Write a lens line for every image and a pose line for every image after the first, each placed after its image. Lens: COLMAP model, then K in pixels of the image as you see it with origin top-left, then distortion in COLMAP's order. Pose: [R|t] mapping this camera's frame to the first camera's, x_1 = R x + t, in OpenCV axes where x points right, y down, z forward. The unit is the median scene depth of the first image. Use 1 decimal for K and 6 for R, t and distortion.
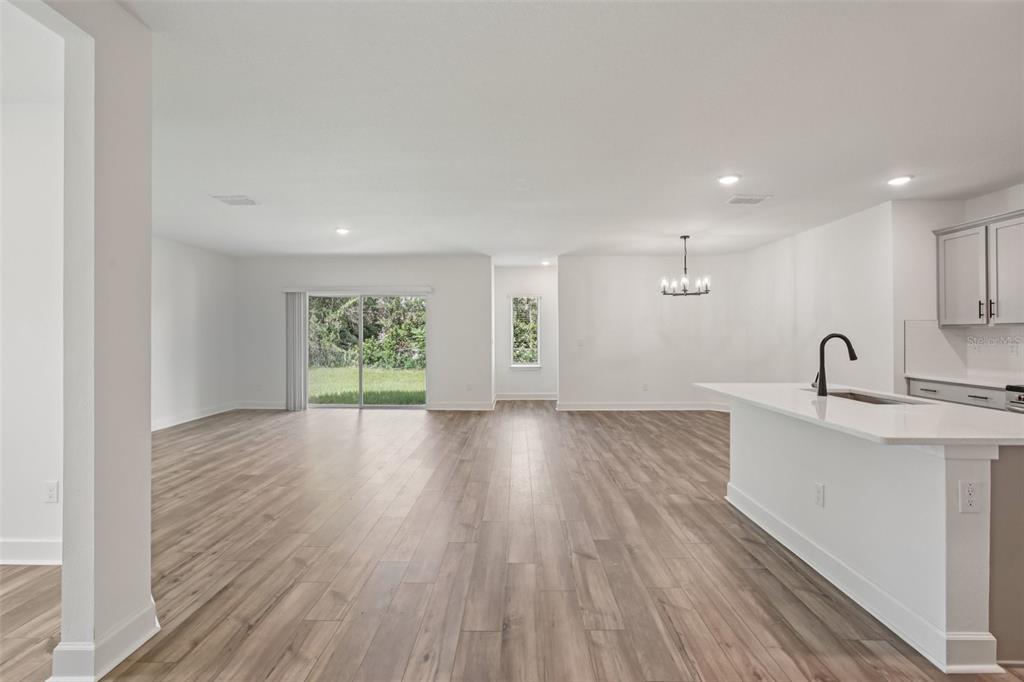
lens RADIAL K [[476.1, 0, 517.2], [0, 476.1, 349.9], [0, 0, 1]] dist [-0.029560, 0.005698]
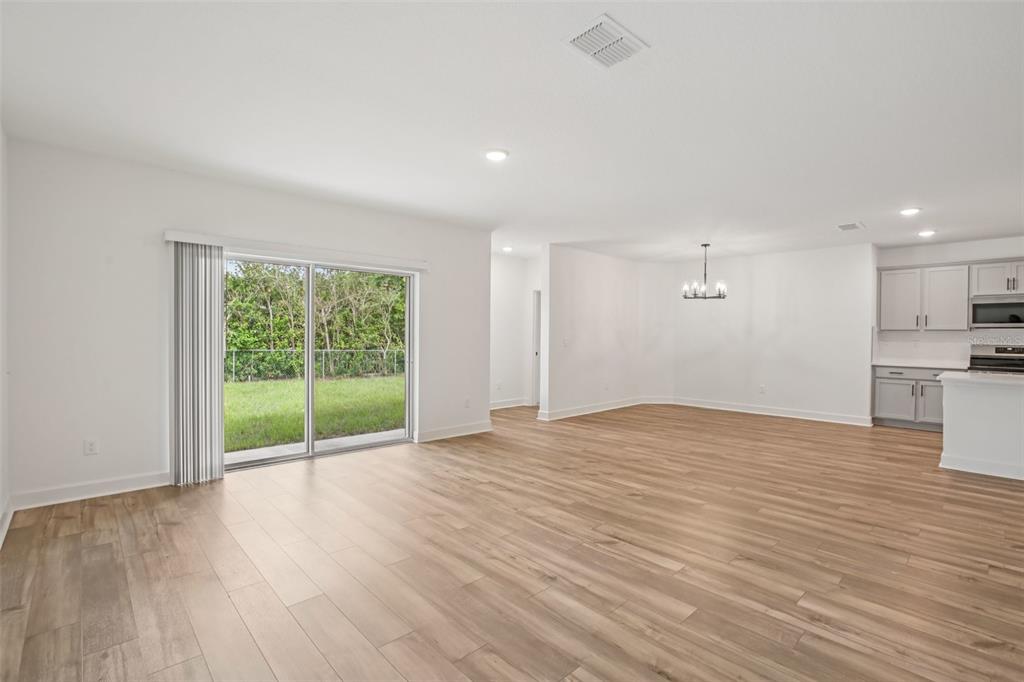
lens RADIAL K [[476.1, 0, 522.3], [0, 476.1, 343.1], [0, 0, 1]] dist [-0.029560, 0.005698]
pose [[0.715106, -0.006675, 0.698984, -0.999764], [0.014393, 0.999883, -0.005176, -0.019842], [-0.698868, 0.013762, 0.715119, 0.736329]]
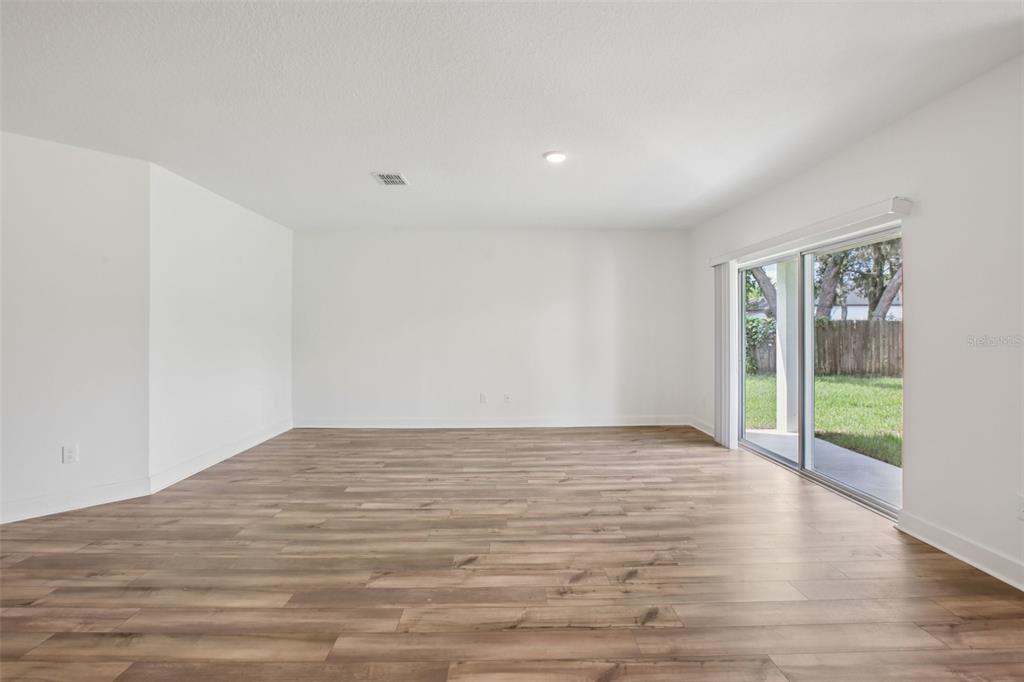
lens RADIAL K [[476.1, 0, 505.5], [0, 476.1, 328.5], [0, 0, 1]] dist [-0.029560, 0.005698]
pose [[0.002863, -0.010839, -0.999937, 0.310282], [-0.024871, 0.999631, -0.010907, -0.032304], [0.999687, 0.024901, 0.002592, 1.238554]]
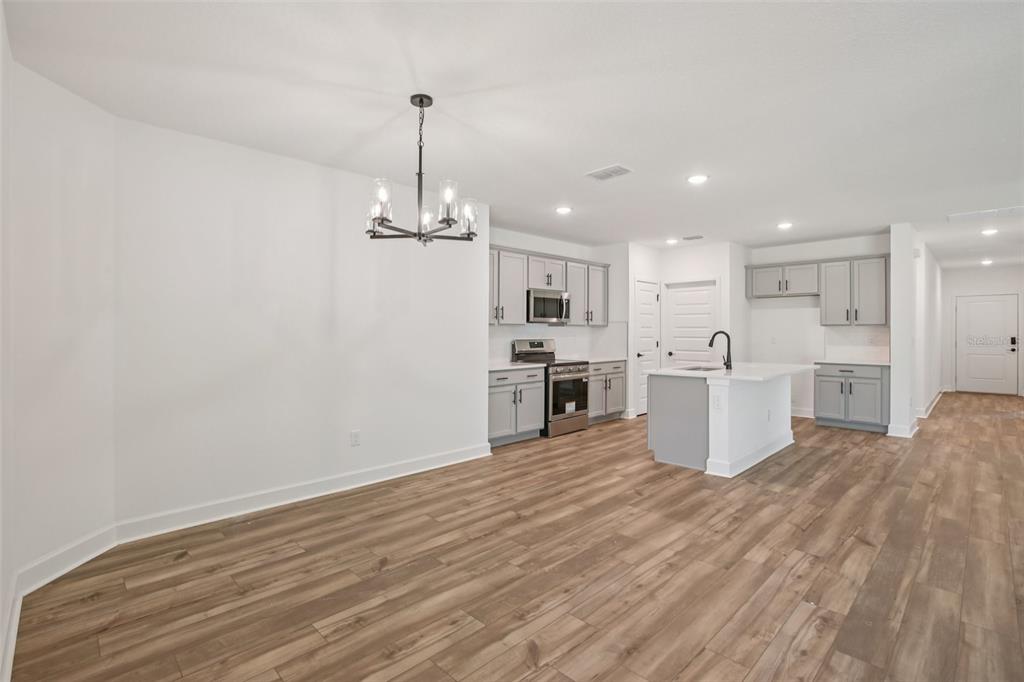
lens RADIAL K [[476.1, 0, 507.8], [0, 476.1, 325.4], [0, 0, 1]] dist [-0.029560, 0.005698]
pose [[-0.694945, 0.019940, 0.718787, 0.004131], [0.030009, 0.999549, 0.001284, -0.047961], [-0.718437, 0.022462, -0.695229, 1.762693]]
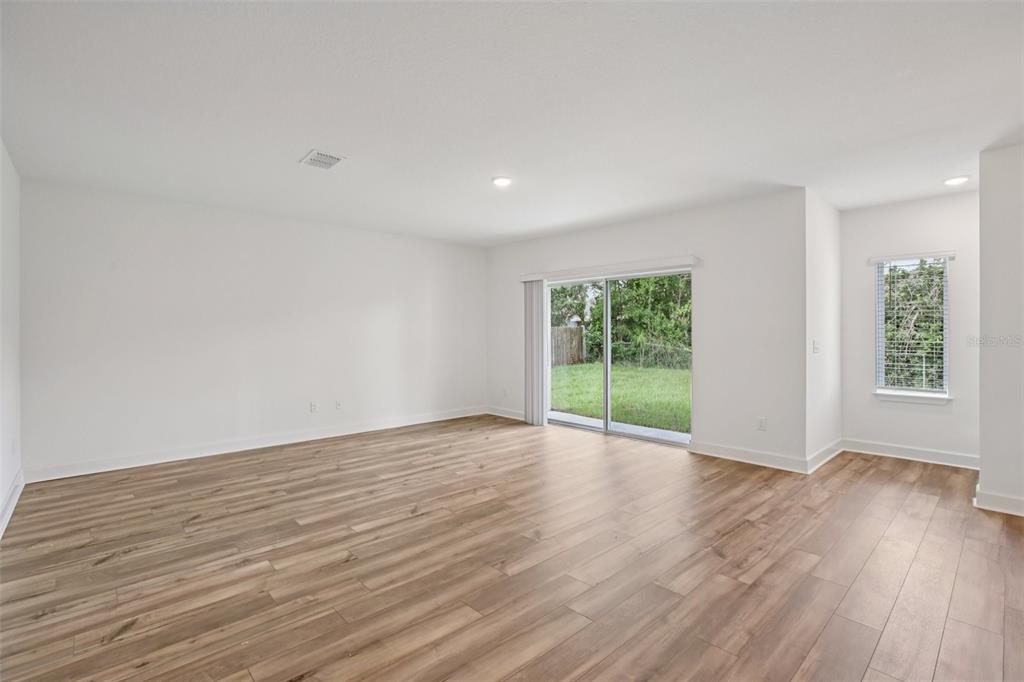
lens RADIAL K [[476.1, 0, 504.9], [0, 476.1, 336.7], [0, 0, 1]] dist [-0.029560, 0.005698]
pose [[0.674272, 0.003575, -0.738475, 0.192968], [-0.019759, 0.999718, -0.013201, -0.023347], [0.738219, 0.023493, 0.674152, 0.705898]]
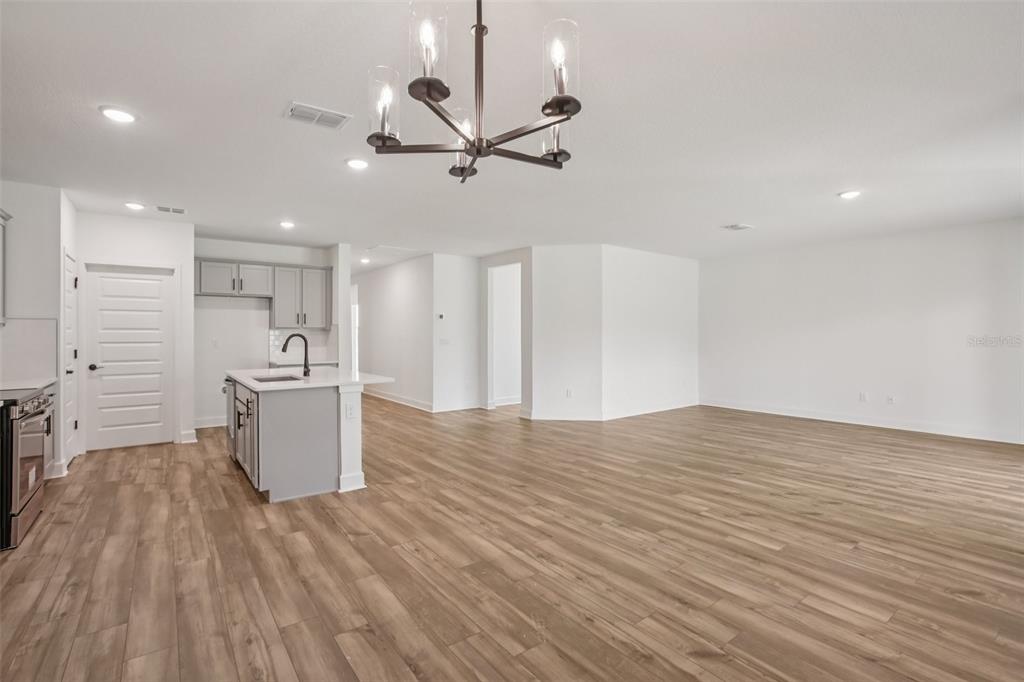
lens RADIAL K [[476.1, 0, 503.5], [0, 476.1, 349.9], [0, 0, 1]] dist [-0.029560, 0.005698]
pose [[-0.806219, 0.021956, -0.591209, 0.676132], [-0.017176, 0.998021, 0.060487, -0.054758], [0.591367, 0.058920, -0.804247, 1.680806]]
